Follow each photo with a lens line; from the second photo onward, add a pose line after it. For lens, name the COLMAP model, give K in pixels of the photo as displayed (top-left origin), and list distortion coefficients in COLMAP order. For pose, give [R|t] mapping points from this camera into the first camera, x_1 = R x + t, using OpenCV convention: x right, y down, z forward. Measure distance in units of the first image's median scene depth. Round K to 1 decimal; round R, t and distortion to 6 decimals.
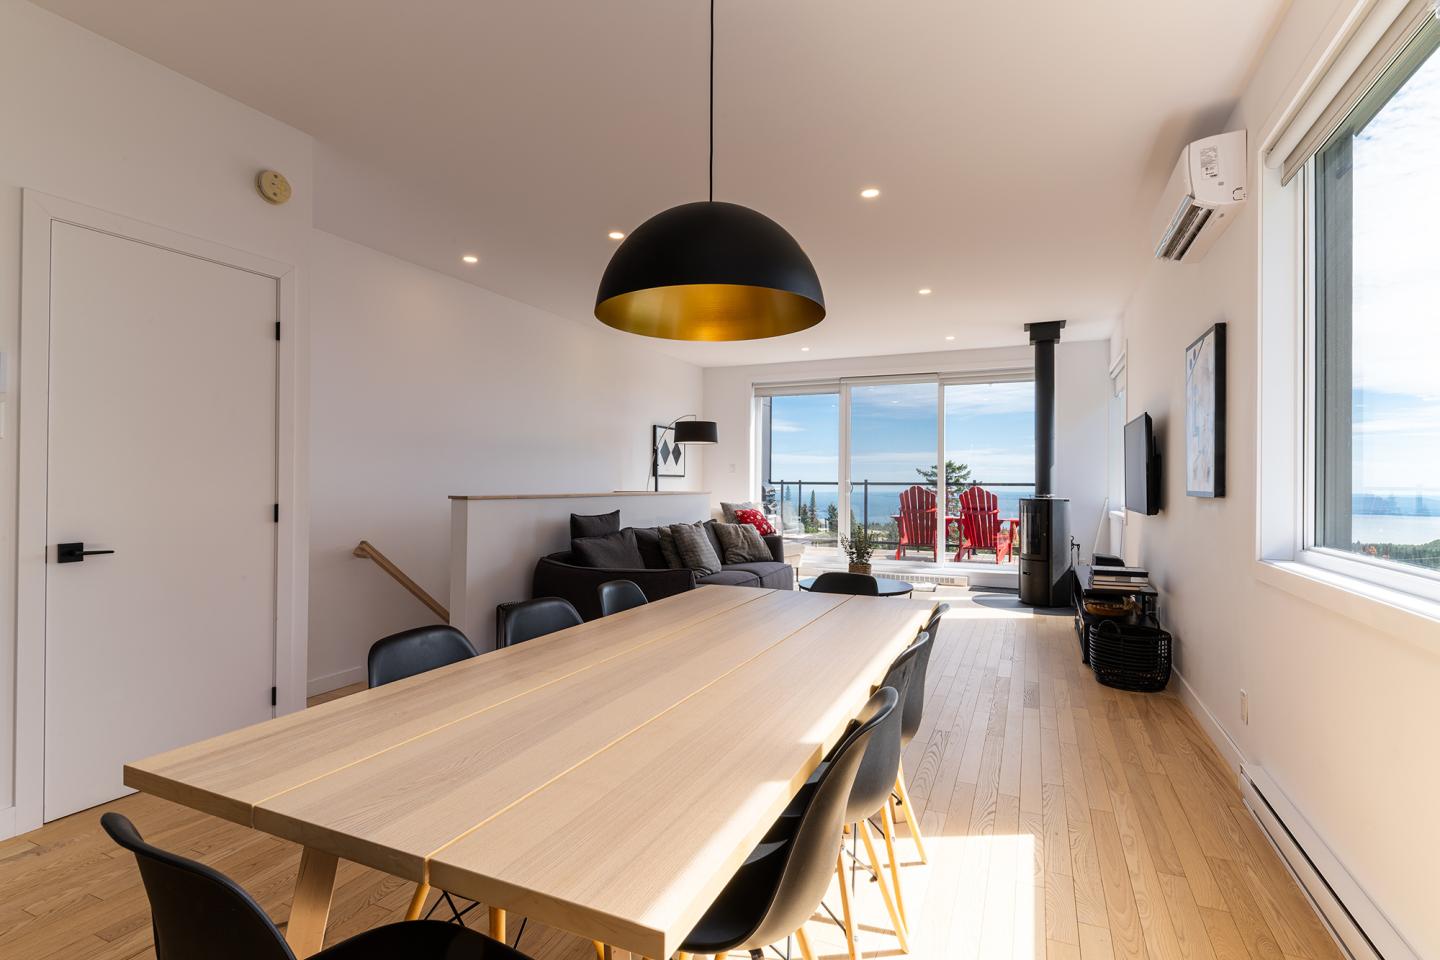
lens RADIAL K [[694.0, 0, 720.6], [0, 694.0, 478.0], [0, 0, 1]] dist [0.001960, -0.000811]
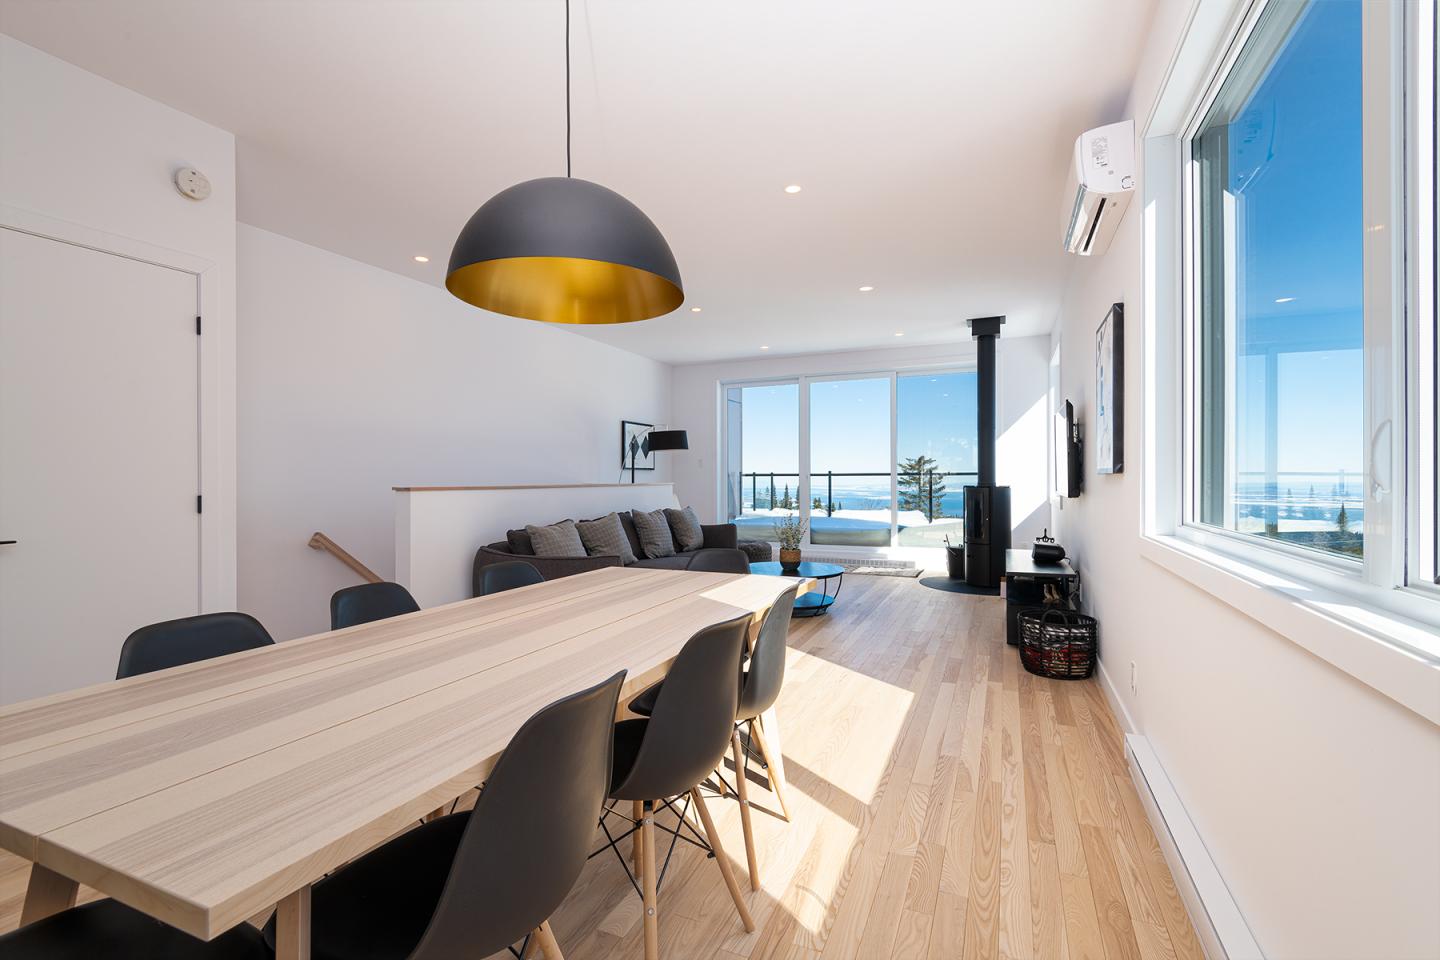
lens RADIAL K [[650.4, 0, 722.9], [0, 650.4, 480.4], [0, 0, 1]] dist [0.001039, 0.001026]
pose [[0.999869, -0.011887, 0.010950, 0.083284], [0.011771, 0.999874, 0.010659, 0.009798], [-0.011075, -0.010528, 0.999883, 0.023834]]
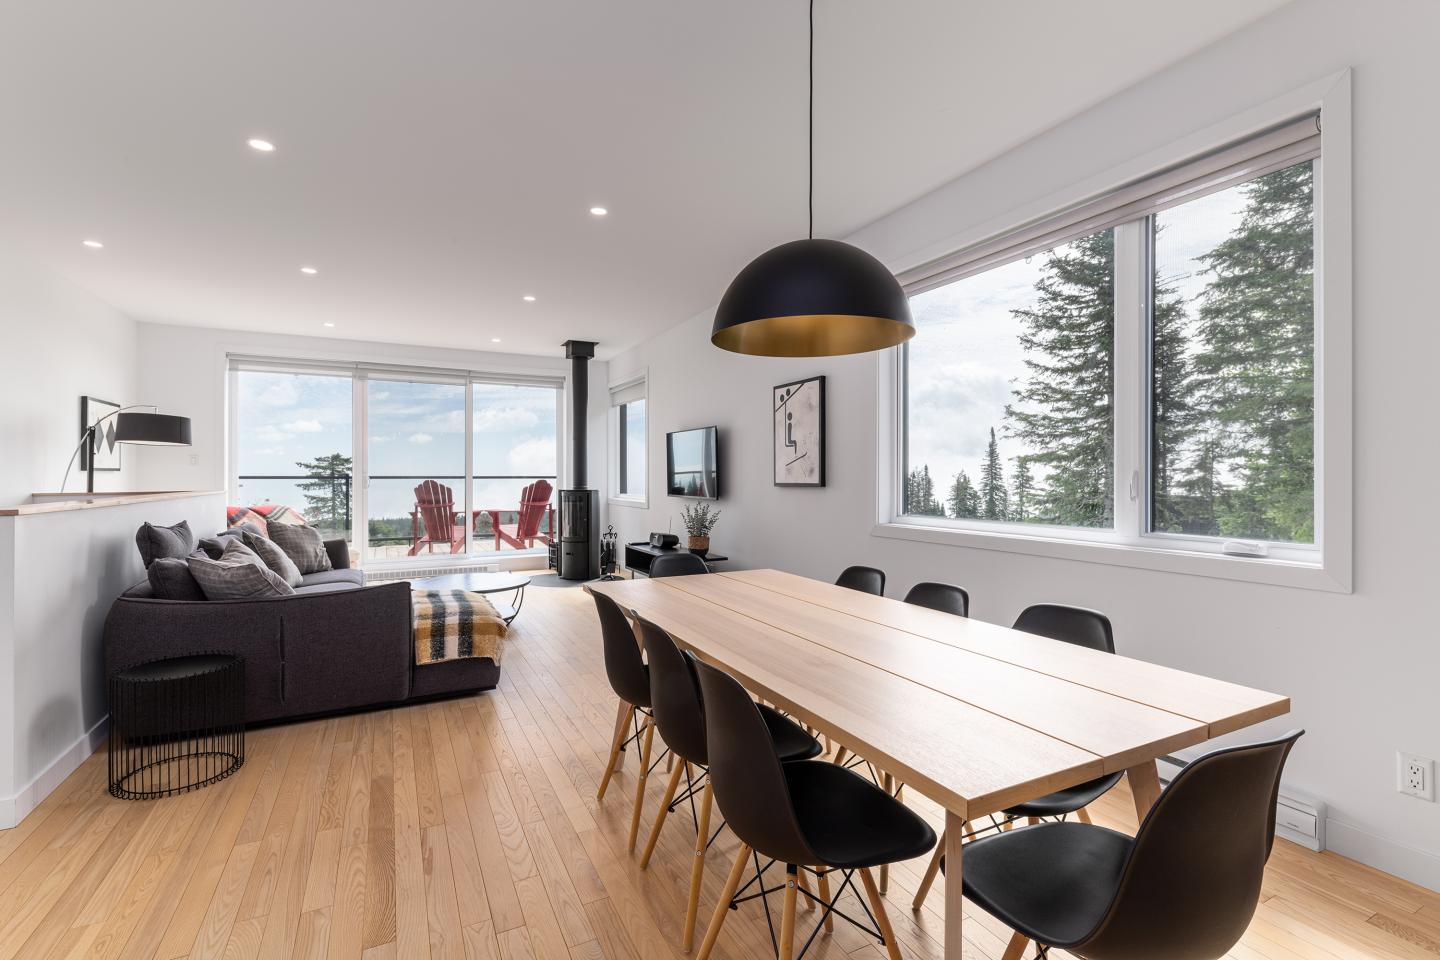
lens RADIAL K [[650.4, 0, 724.2], [0, 650.4, 479.2], [0, 0, 1]] dist [0.001039, 0.001026]
pose [[0.617699, -0.009429, 0.786358, -0.398386], [-0.000741, 0.999921, 0.012573, -0.003066], [-0.786414, -0.008349, 0.617643, 0.175713]]
